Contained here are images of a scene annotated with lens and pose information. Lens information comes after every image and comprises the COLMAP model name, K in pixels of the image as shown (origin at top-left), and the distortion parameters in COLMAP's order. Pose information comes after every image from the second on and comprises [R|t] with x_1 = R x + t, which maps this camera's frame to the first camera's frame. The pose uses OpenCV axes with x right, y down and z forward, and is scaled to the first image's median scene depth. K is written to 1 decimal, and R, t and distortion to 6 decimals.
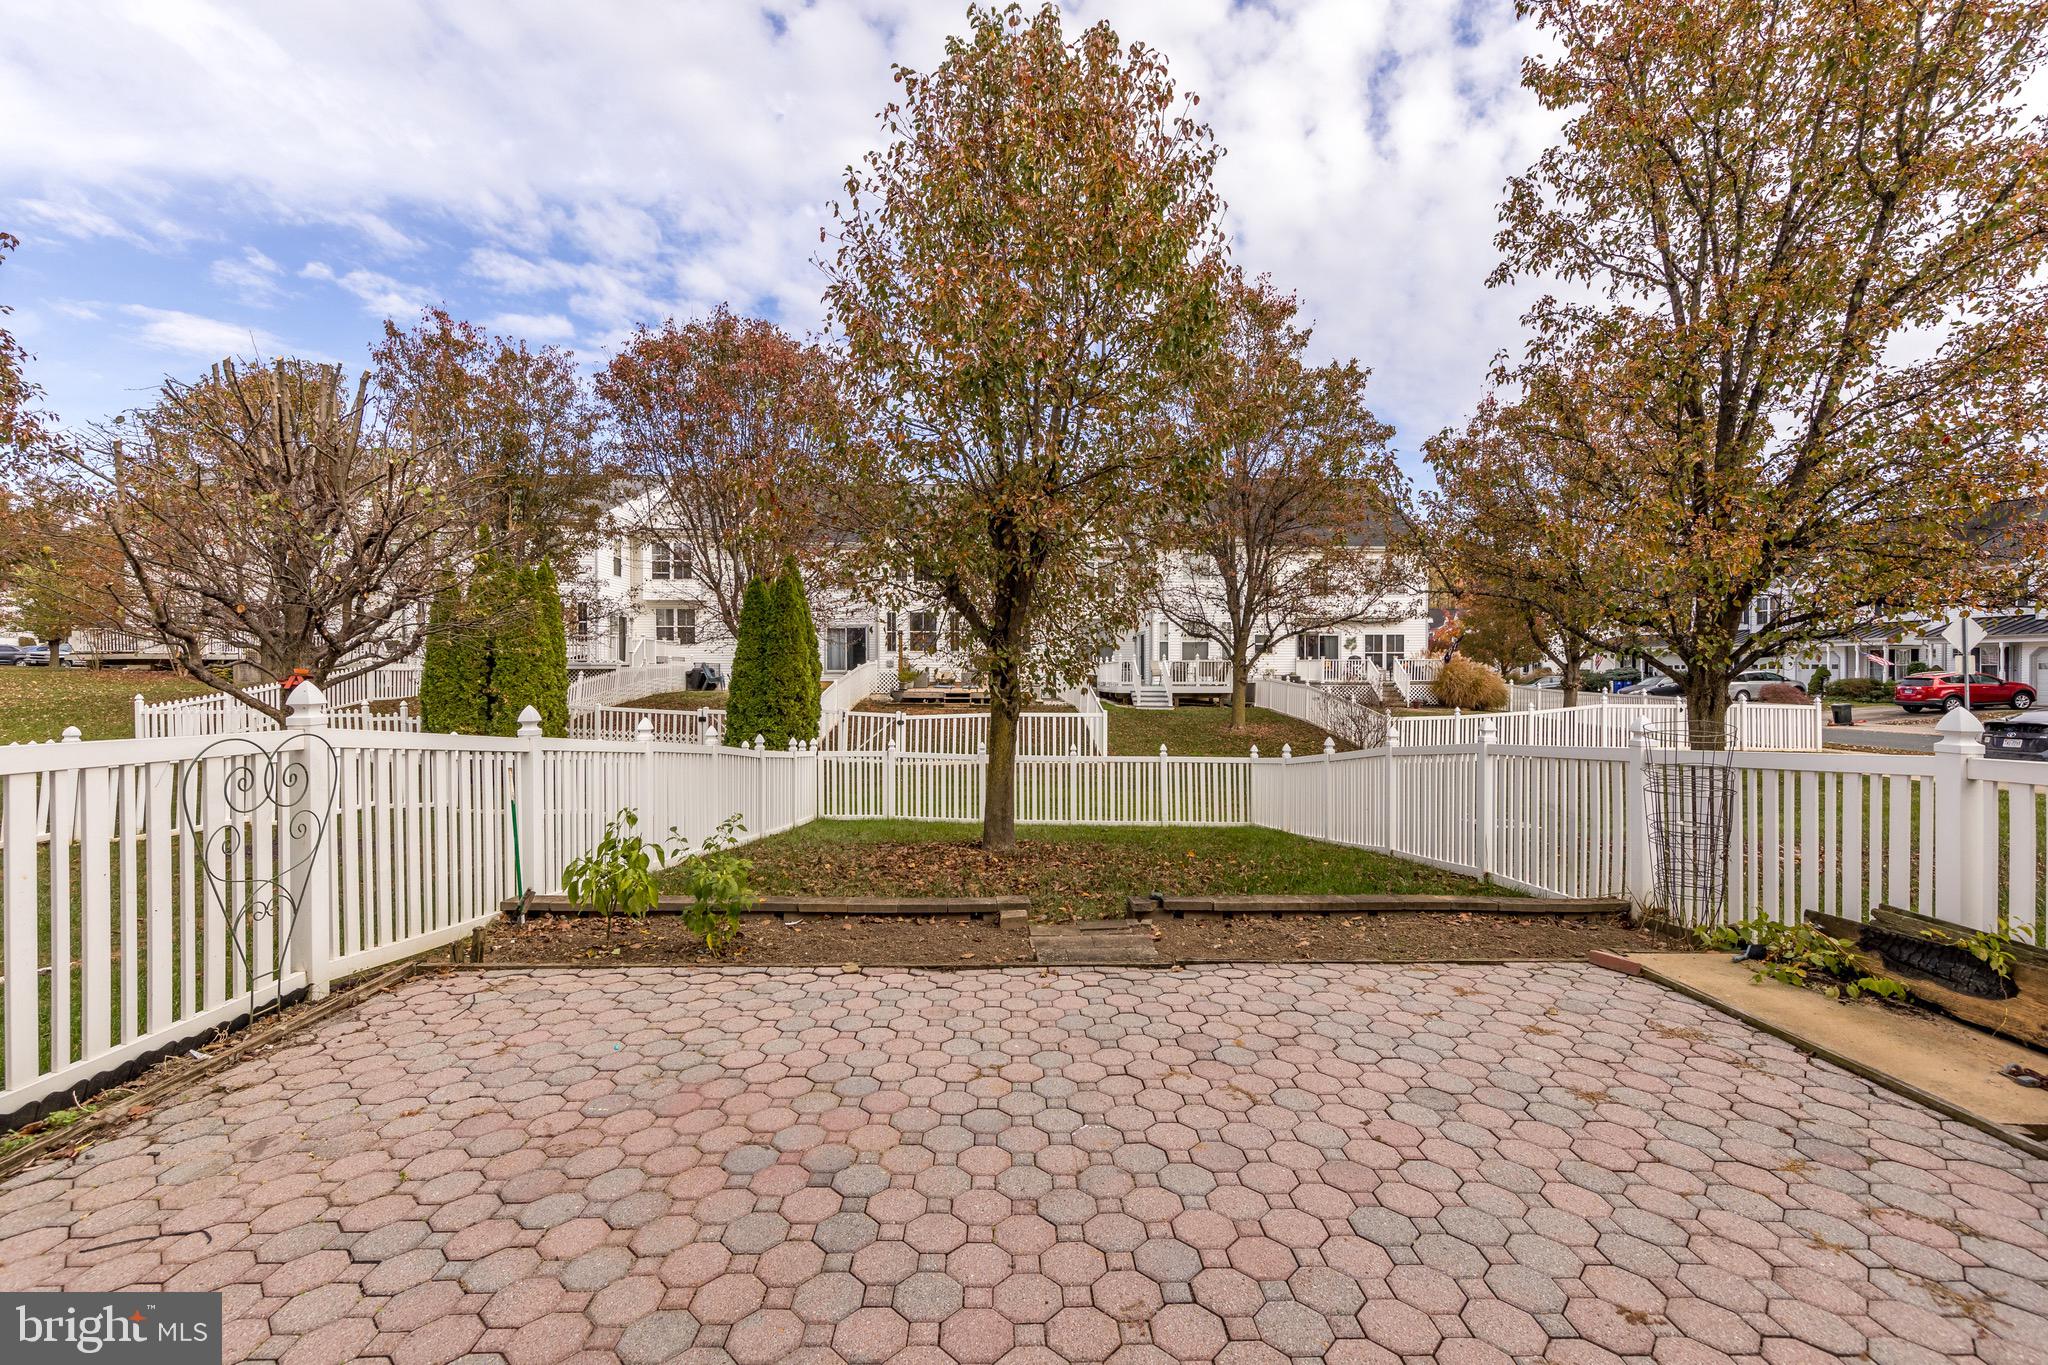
lens RADIAL K [[856.5, 0, 1014.5], [0, 856.5, 685.2], [0, 0, 1]] dist [-0.000214, -0.000011]
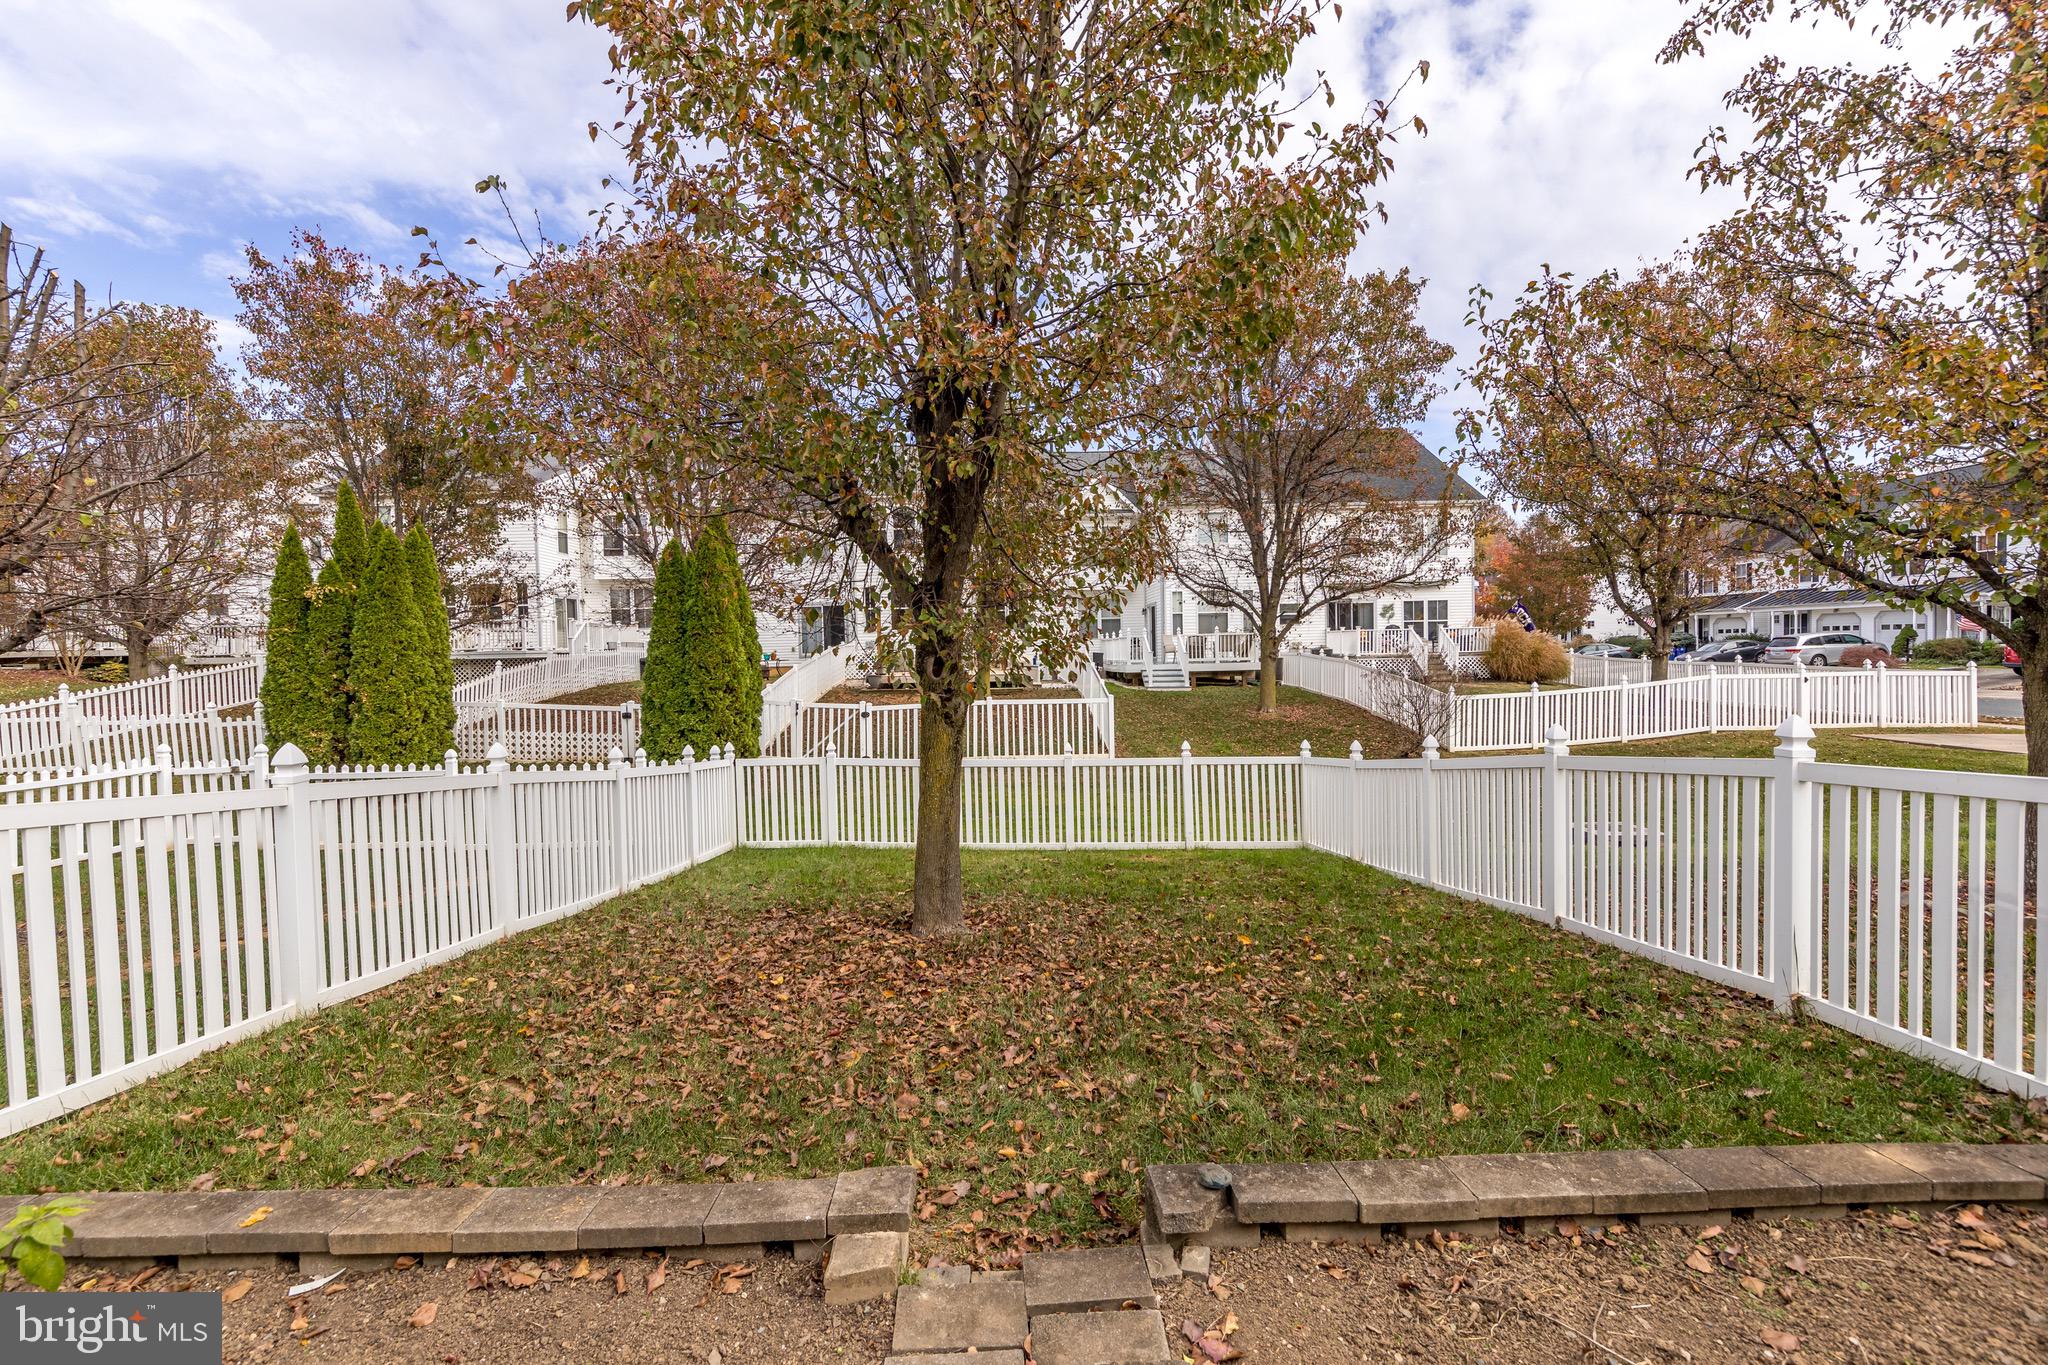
lens RADIAL K [[884.2, 0, 1016.8], [0, 884.2, 678.3], [0, 0, 1]] dist [0.016962, -0.006685]
pose [[0.999772, -0.020816, -0.004669, 0.015204], [0.020882, 0.999675, 0.014649, -0.001010], [0.004363, -0.014743, 0.999882, 0.114582]]
